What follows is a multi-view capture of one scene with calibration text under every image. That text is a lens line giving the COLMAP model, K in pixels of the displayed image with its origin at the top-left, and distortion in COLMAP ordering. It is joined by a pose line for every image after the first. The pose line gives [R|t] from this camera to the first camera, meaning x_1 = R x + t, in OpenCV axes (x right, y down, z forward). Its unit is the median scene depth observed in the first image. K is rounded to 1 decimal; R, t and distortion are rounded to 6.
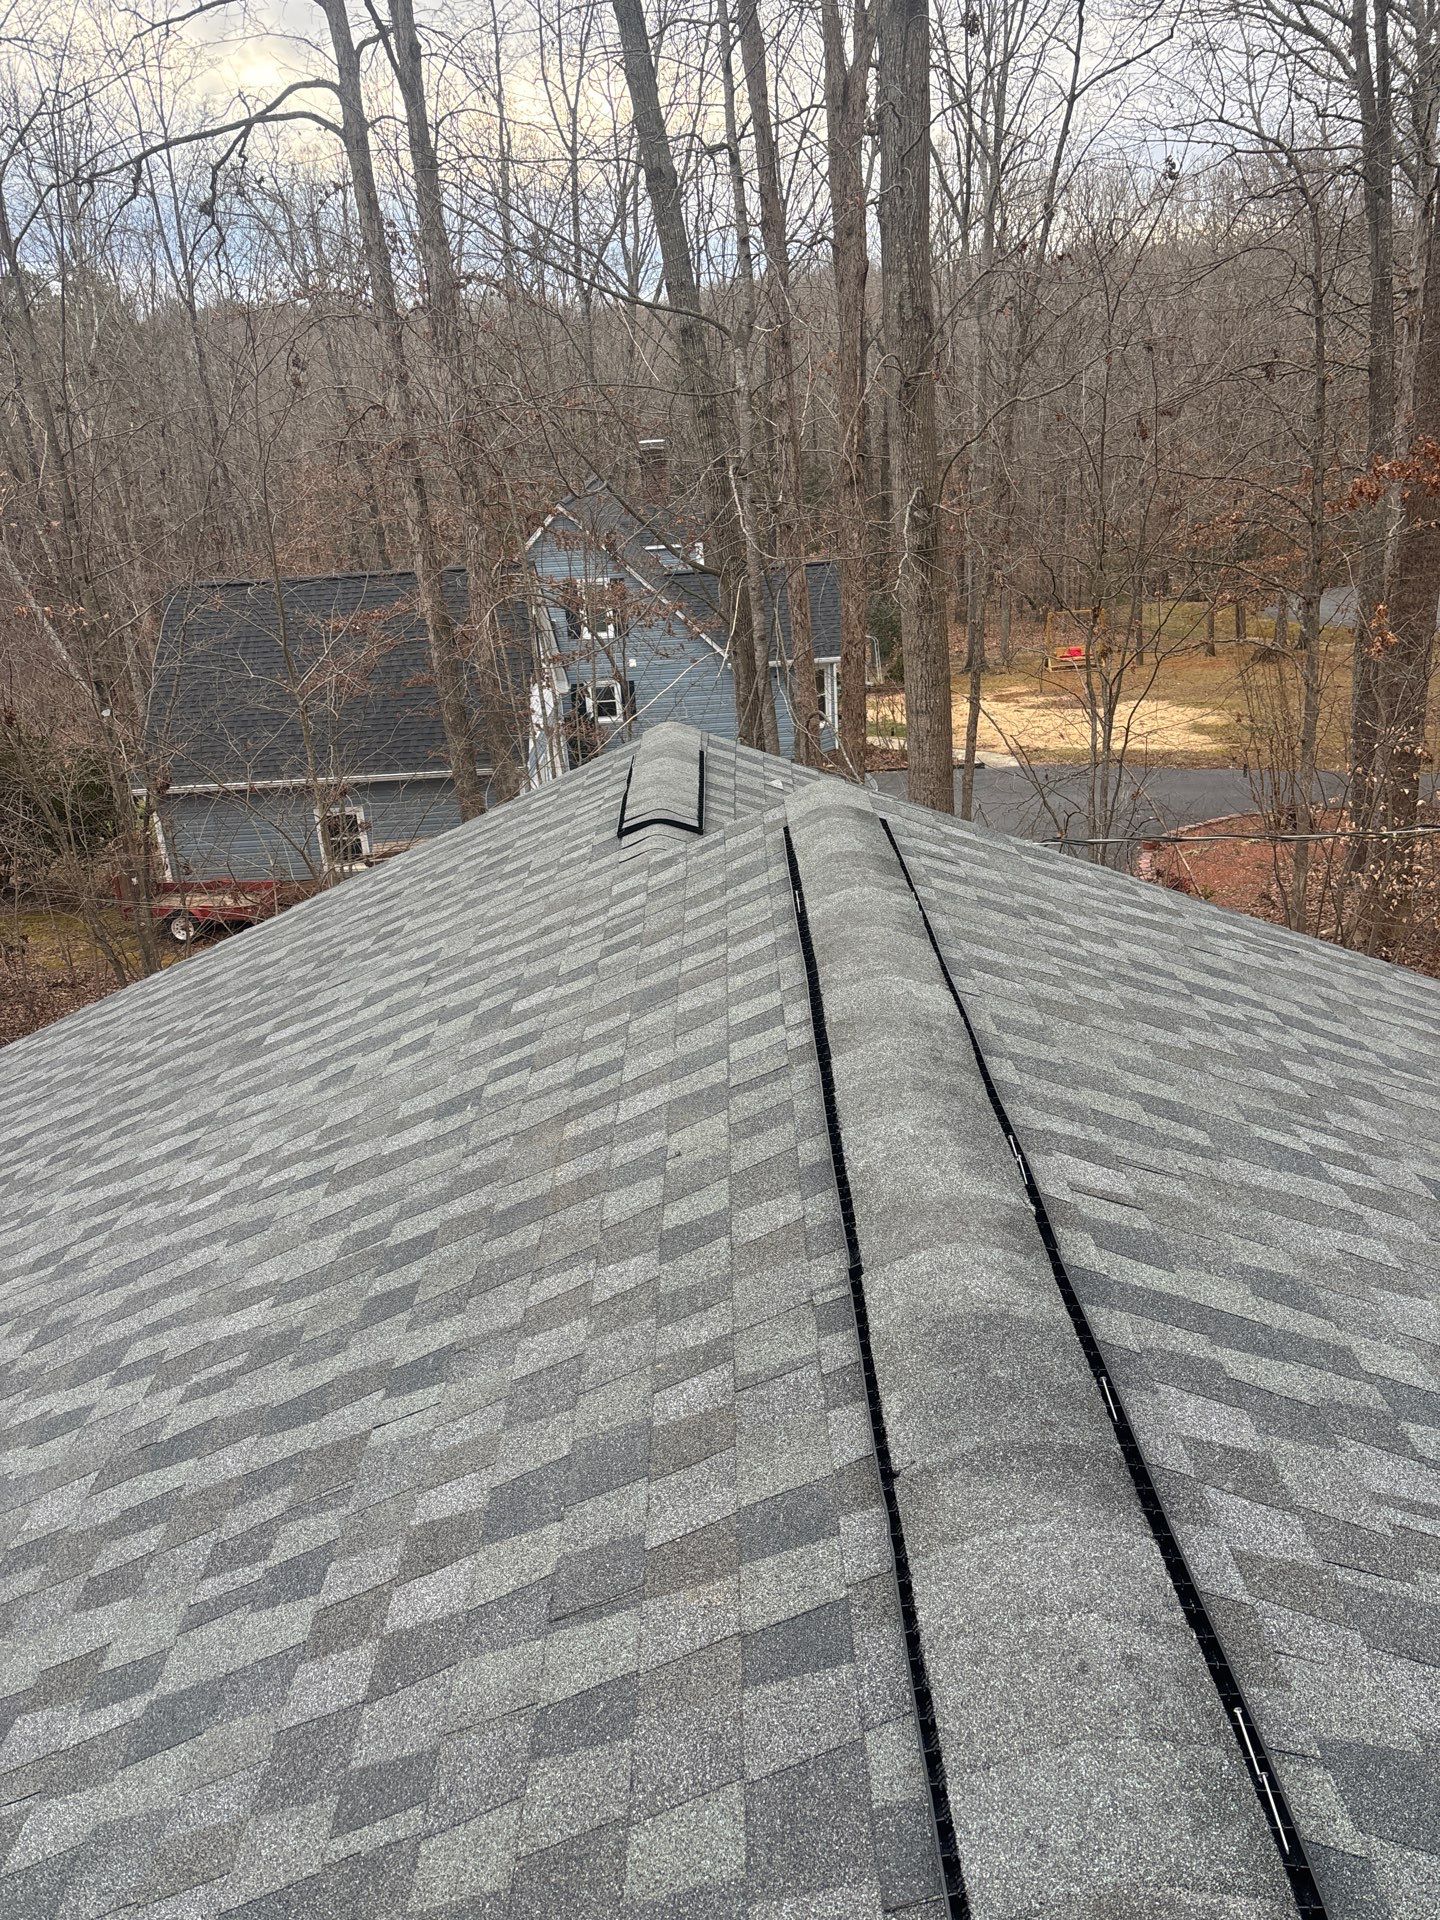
lens RADIAL K [[1431.8, 0, 718.5], [0, 1431.8, 961.6], [0, 0, 1]] dist [-0.027315, -0.010117]
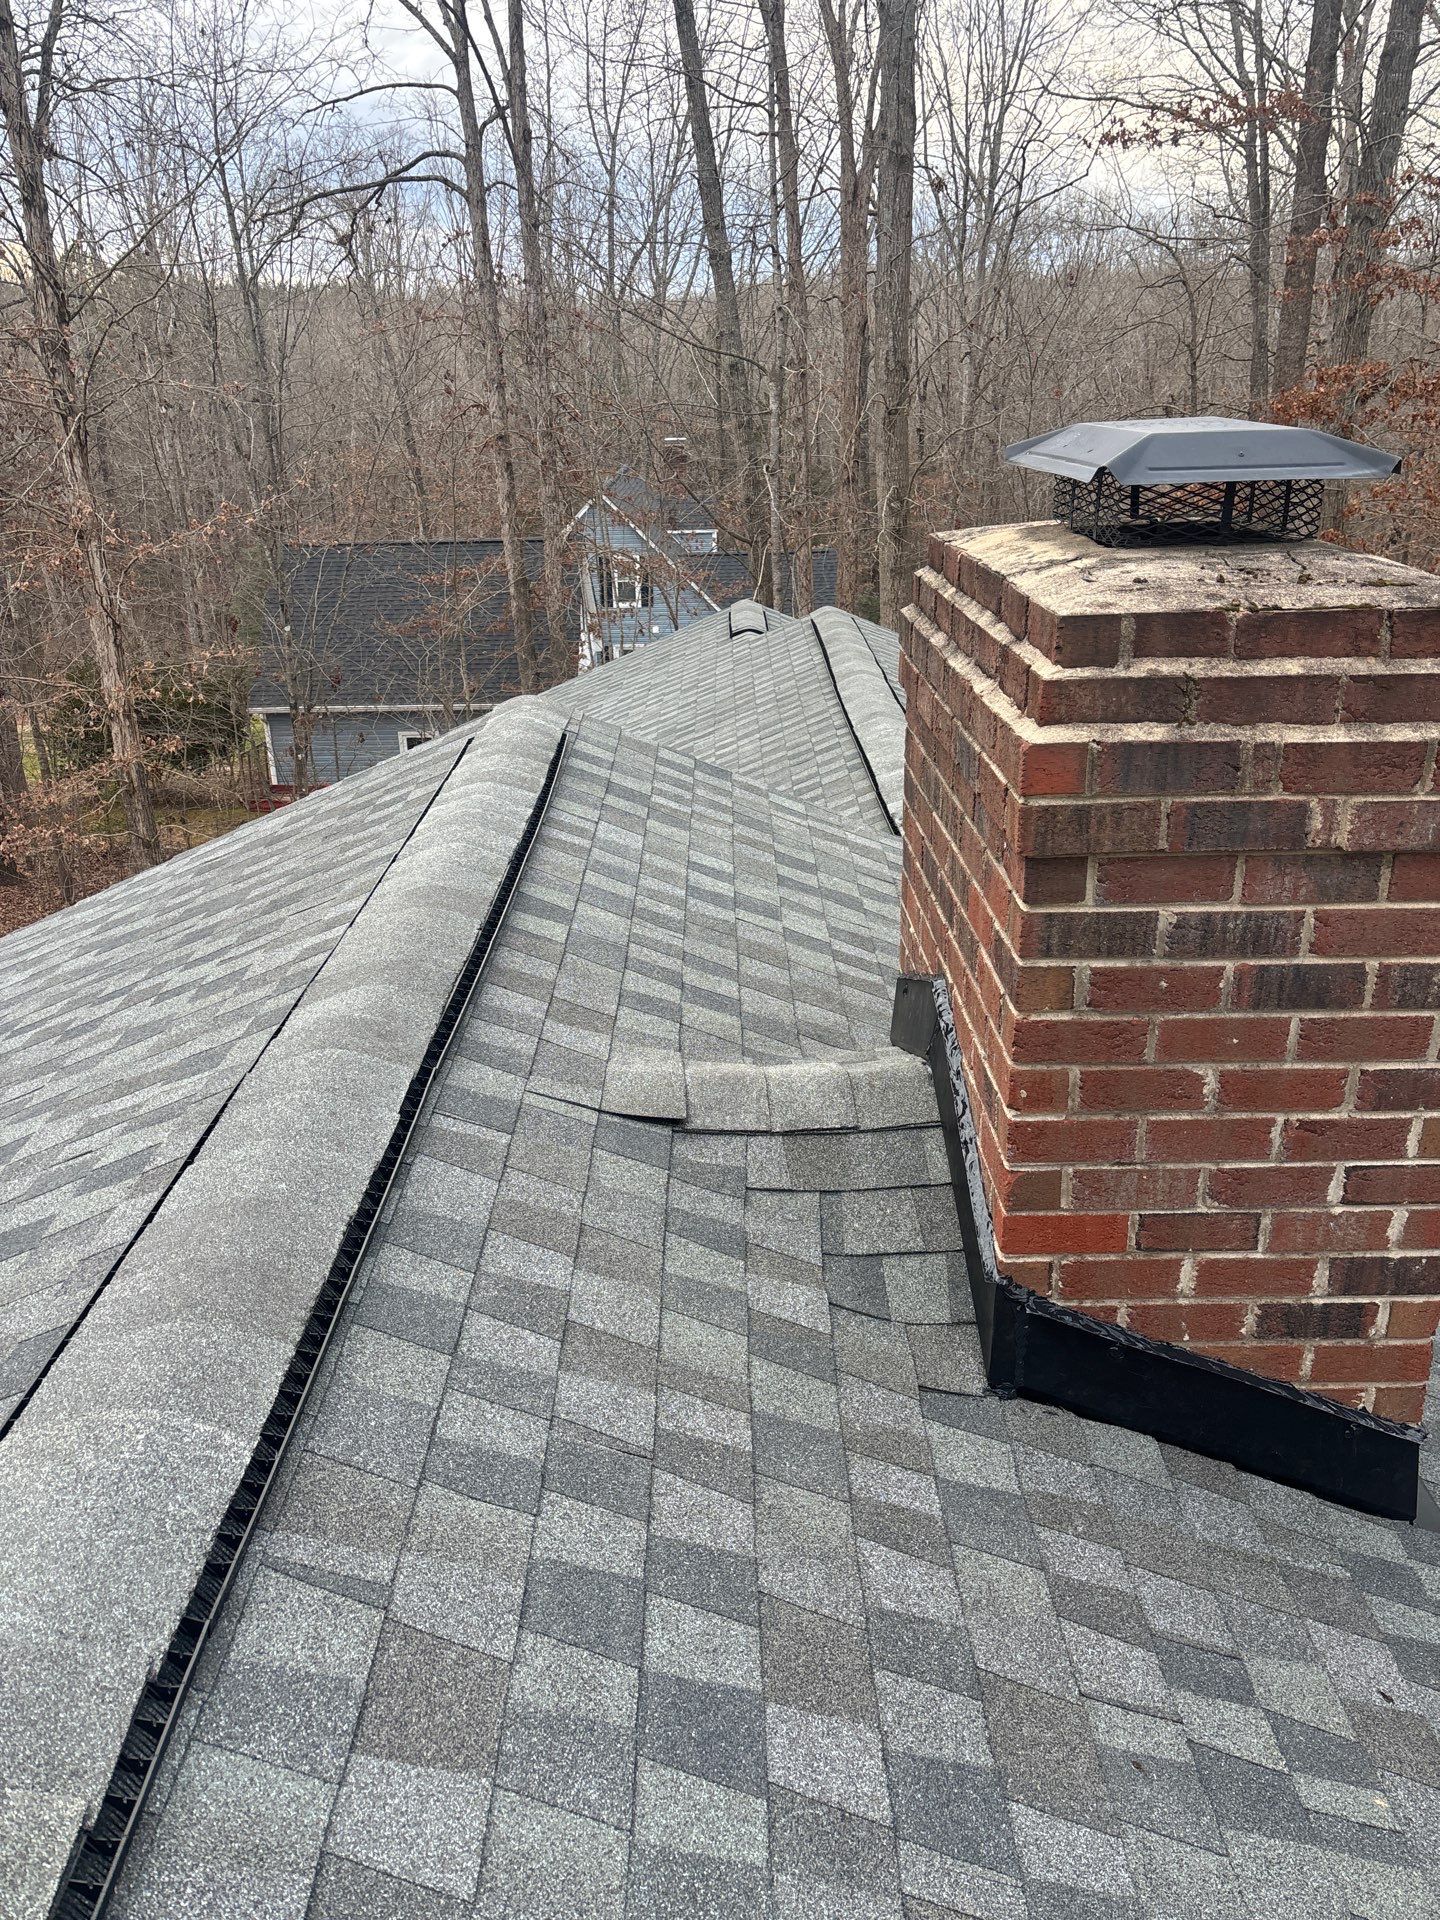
lens RADIAL K [[1431.8, 0, 712.6], [0, 1431.8, 959.3], [0, 0, 1]] dist [-0.027315, -0.010117]
pose [[0.999189, 0.039241, 0.009047, -0.023176], [-0.039253, 0.999229, 0.001150, 0.093113], [-0.008995, -0.001504, 0.999958, -0.271704]]
